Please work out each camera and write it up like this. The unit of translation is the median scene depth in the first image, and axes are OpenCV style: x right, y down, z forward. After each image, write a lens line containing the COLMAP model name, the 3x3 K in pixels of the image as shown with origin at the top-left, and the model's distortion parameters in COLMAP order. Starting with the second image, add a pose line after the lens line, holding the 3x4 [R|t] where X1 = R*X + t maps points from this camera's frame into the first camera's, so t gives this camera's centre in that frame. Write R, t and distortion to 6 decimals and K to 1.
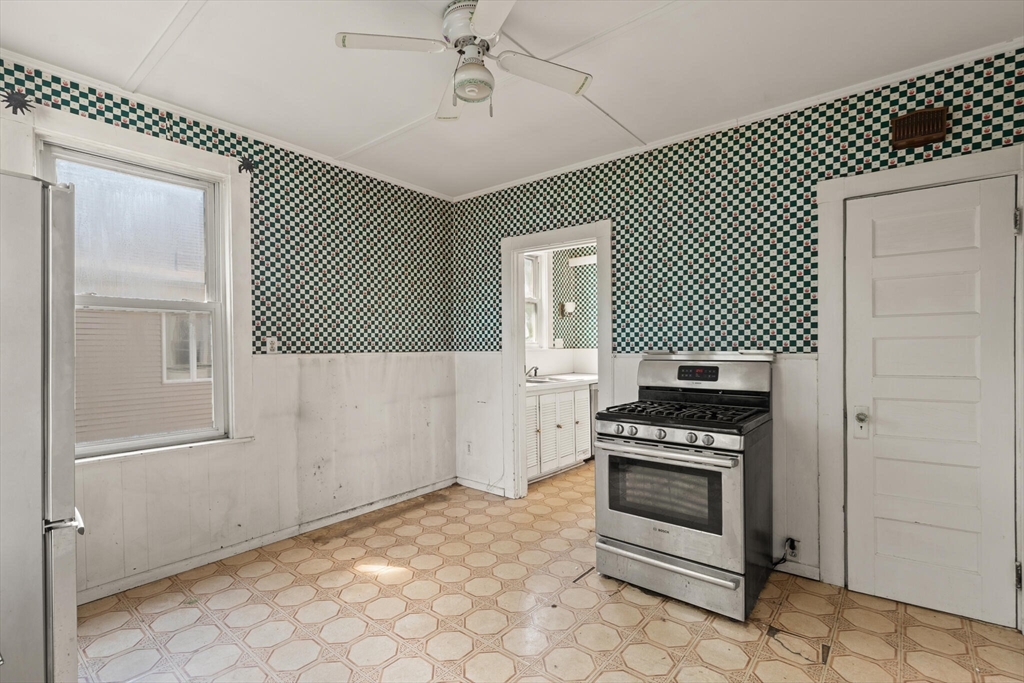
lens RADIAL K [[465.4, 0, 512.0], [0, 465.4, 341.5], [0, 0, 1]] dist [0.001870, 0.000178]
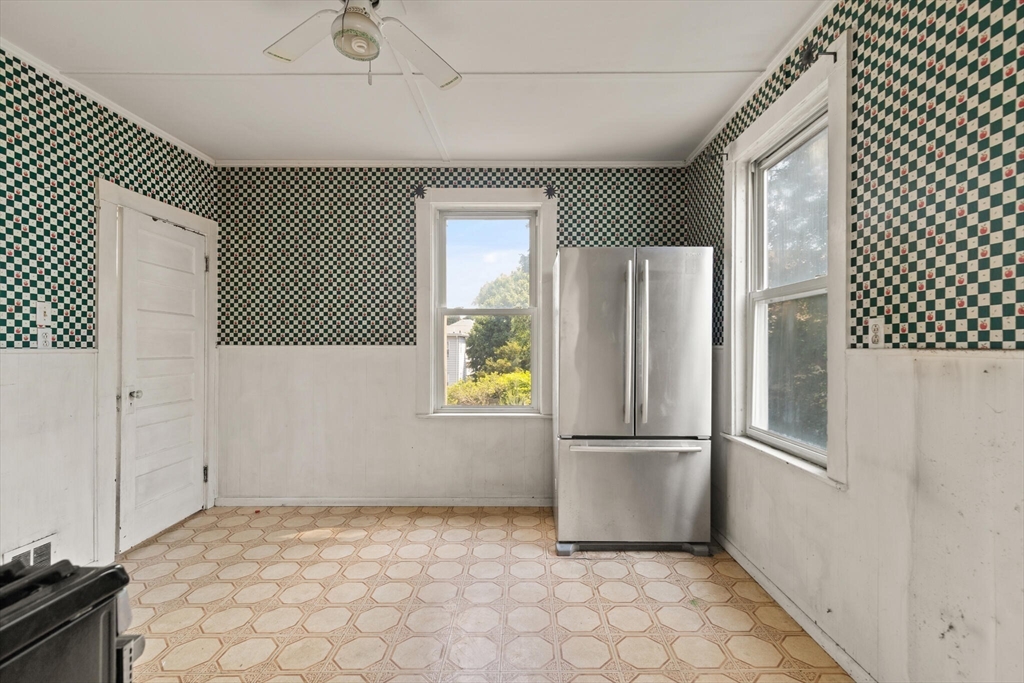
lens RADIAL K [[465.4, 0, 512.0], [0, 465.4, 341.5], [0, 0, 1]] dist [0.001870, 0.000178]
pose [[-0.793675, 0.000506, -0.608342, 0.148859], [0.010248, 0.999869, -0.012538, 0.020745], [0.608255, -0.016186, -0.793576, 1.156572]]
